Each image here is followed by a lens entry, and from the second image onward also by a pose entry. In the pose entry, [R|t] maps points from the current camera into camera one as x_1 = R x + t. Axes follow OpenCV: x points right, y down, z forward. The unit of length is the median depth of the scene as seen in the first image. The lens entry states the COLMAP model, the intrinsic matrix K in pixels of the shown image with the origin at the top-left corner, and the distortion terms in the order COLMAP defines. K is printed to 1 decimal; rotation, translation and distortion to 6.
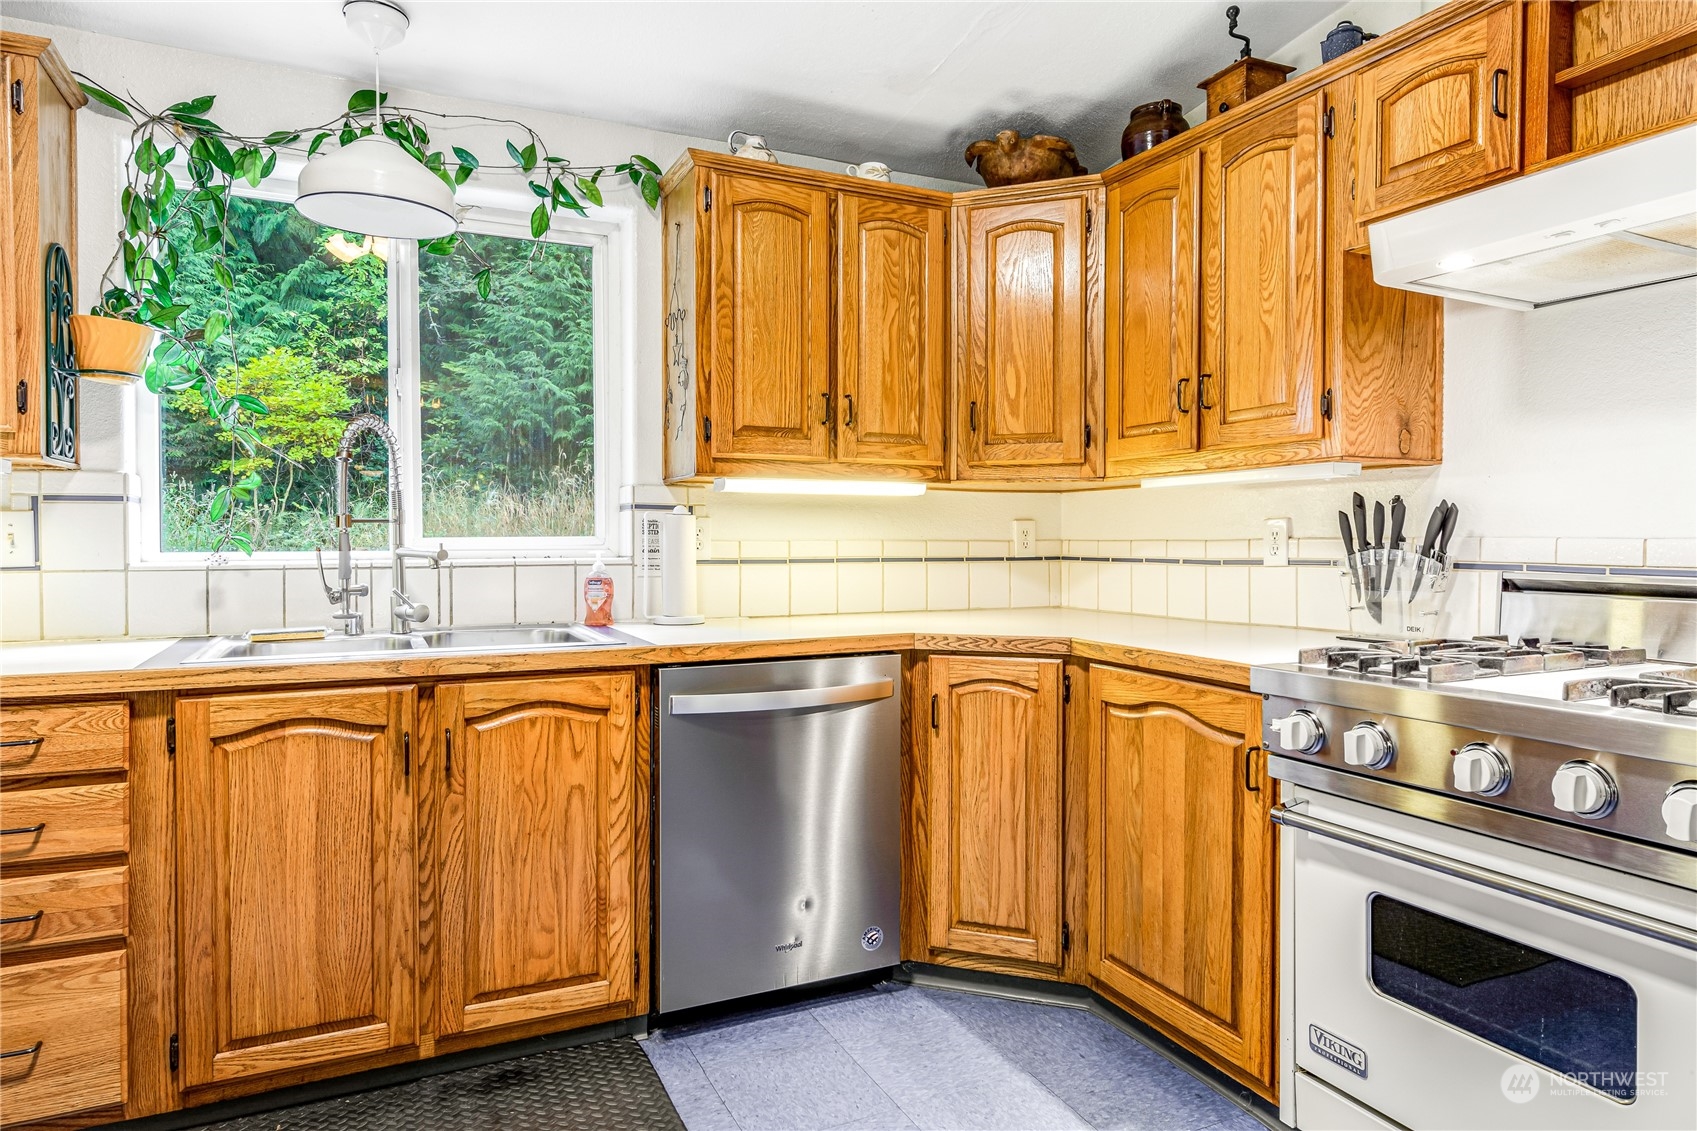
lens RADIAL K [[1063.6, 0, 884.1], [0, 1063.6, 557.1], [0, 0, 1]] dist [0.019096, -0.007496]
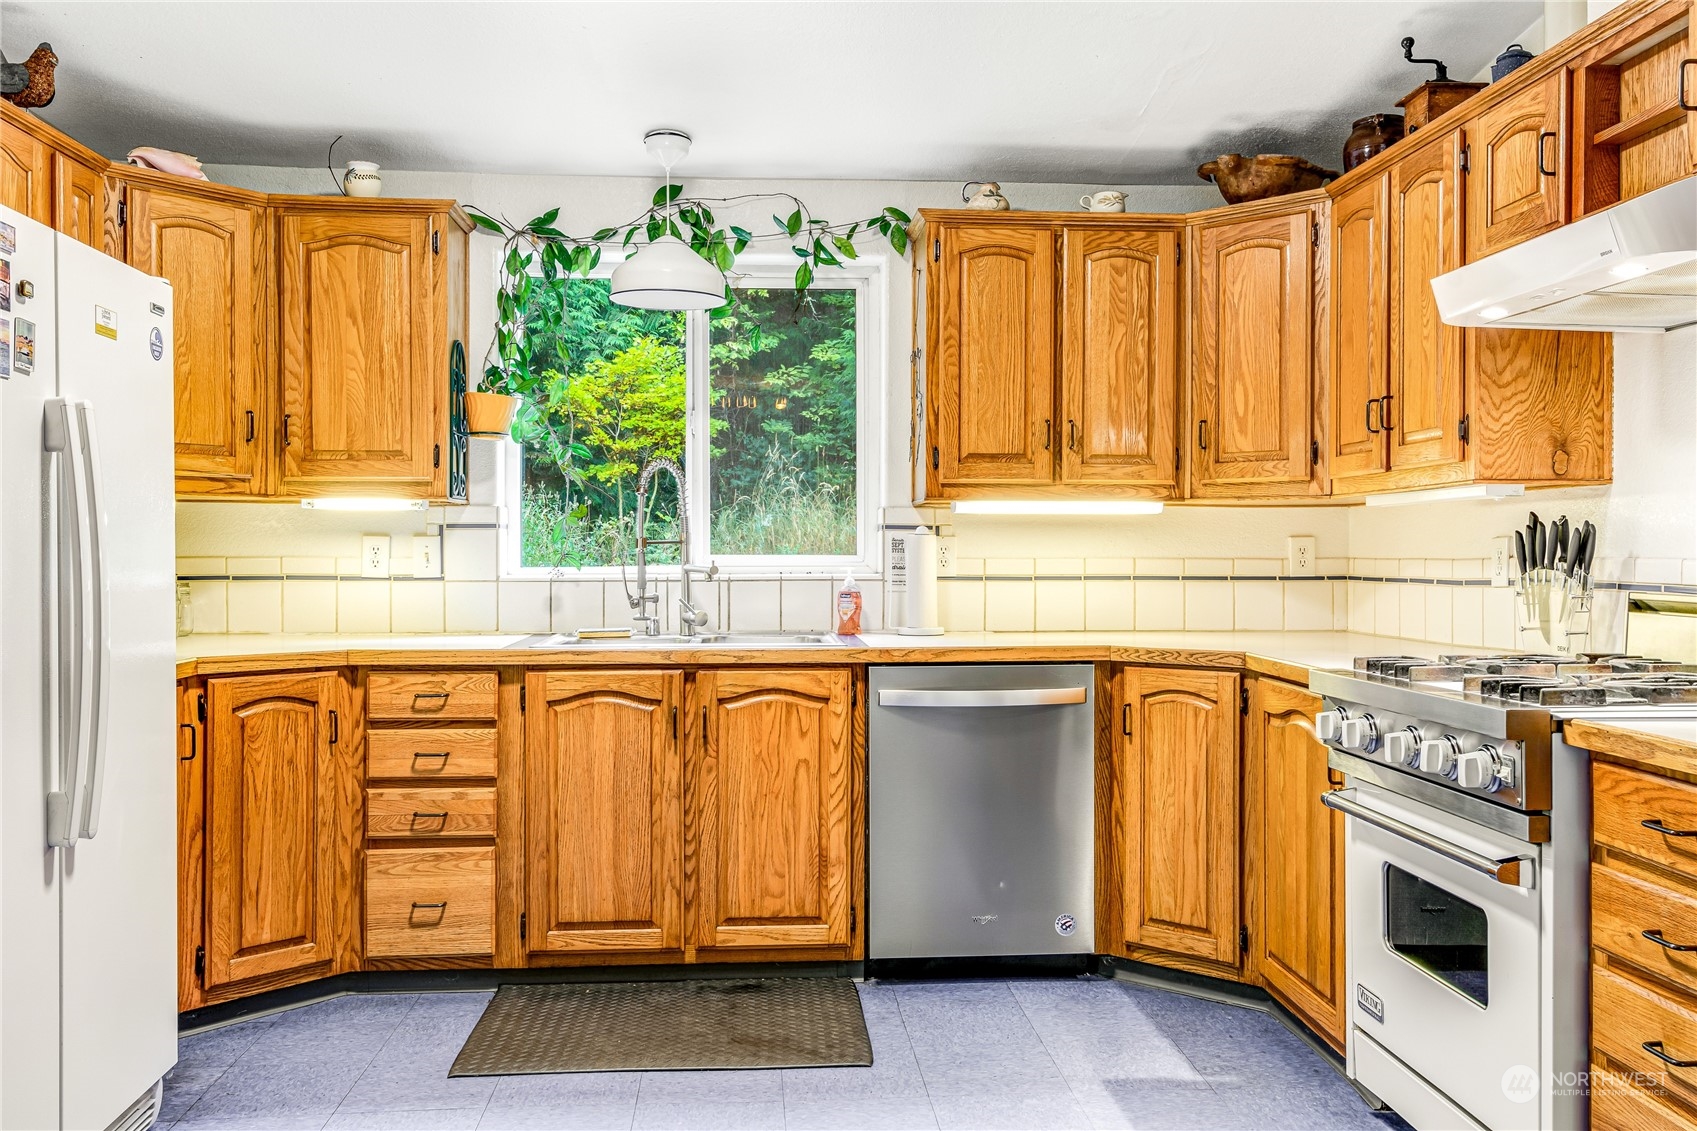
lens RADIAL K [[1477.3, 0, 848.5], [0, 1477.3, 565.5], [0, 0, 1]] dist [0.036249, -0.022509]
pose [[0.926884, 0.004044, -0.375327, 0.344980], [-0.006978, 0.999955, -0.006456, 0.002251], [0.375284, 0.008603, 0.926870, -0.482039]]
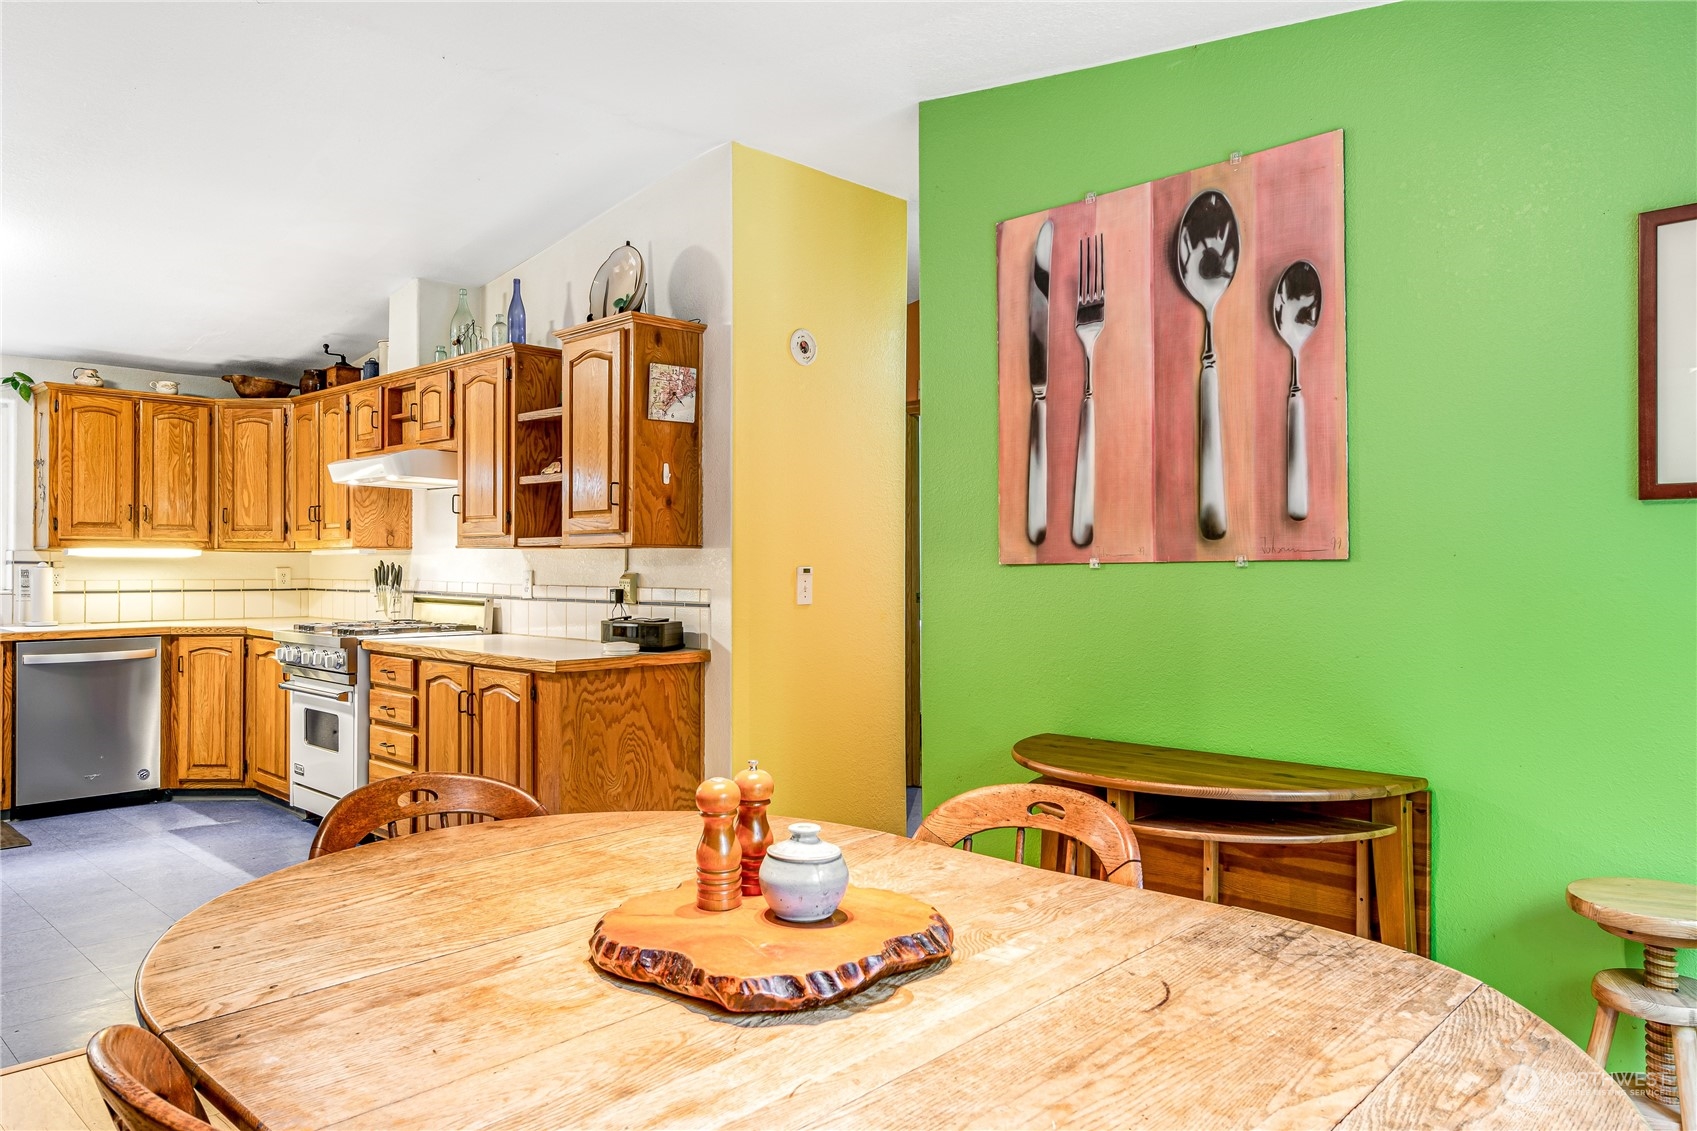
lens RADIAL K [[1143.3, 0, 848.5], [0, 1143.3, 565.5], [0, 0, 1]] dist [0.010559, -0.004080]
pose [[0.943115, 0.003003, 0.332453, 0.529573], [0.002982, 0.999843, -0.017491, -0.003535], [-0.332453, 0.017487, 0.942958, -1.533242]]
